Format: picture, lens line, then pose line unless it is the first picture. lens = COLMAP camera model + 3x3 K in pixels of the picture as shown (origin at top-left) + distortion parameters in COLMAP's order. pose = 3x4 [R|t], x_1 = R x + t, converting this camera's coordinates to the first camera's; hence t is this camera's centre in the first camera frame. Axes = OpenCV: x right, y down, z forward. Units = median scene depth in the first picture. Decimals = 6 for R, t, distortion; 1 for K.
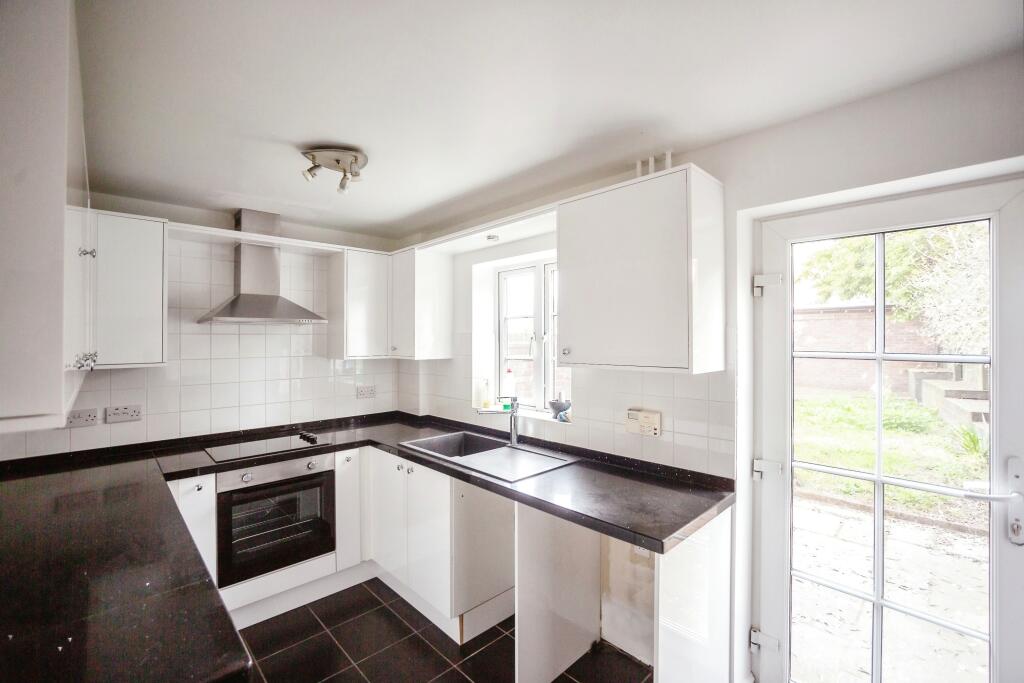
lens RADIAL K [[440.2, 0, 516.2], [0, 440.2, 332.5], [0, 0, 1]] dist [-0.000577, 0.000007]
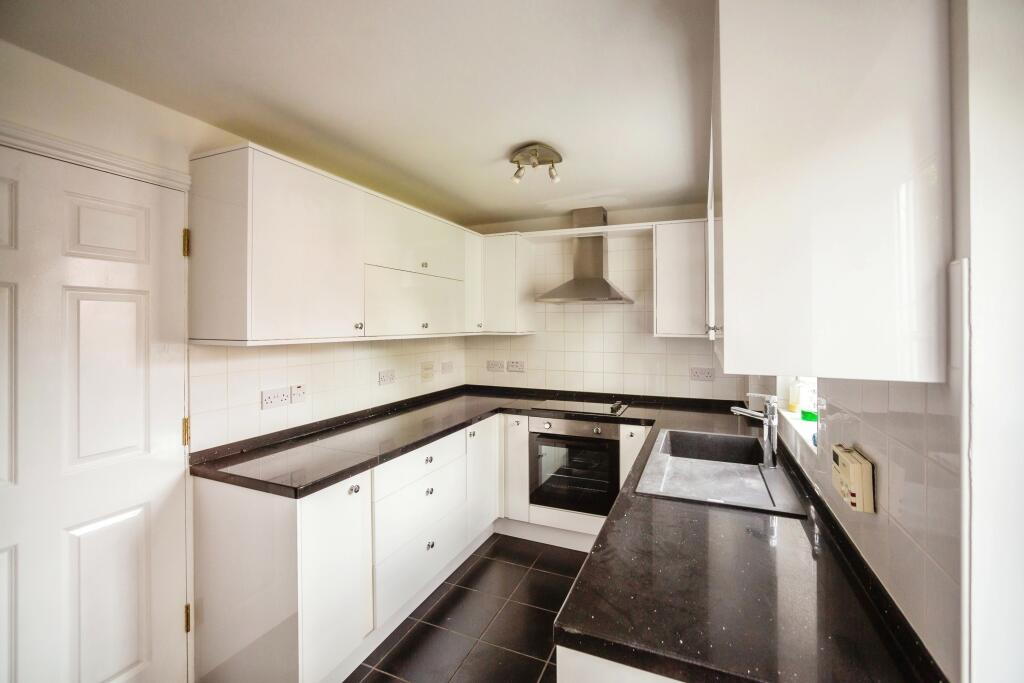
lens RADIAL K [[447.8, 0, 516.6], [0, 447.8, 316.1], [0, 0, 1]] dist [-0.000348, -0.000025]
pose [[0.400703, -0.008719, -0.916166, 0.516023], [0.010418, 0.999933, -0.004960, 0.021658], [0.916149, -0.007557, 0.400767, 0.399255]]
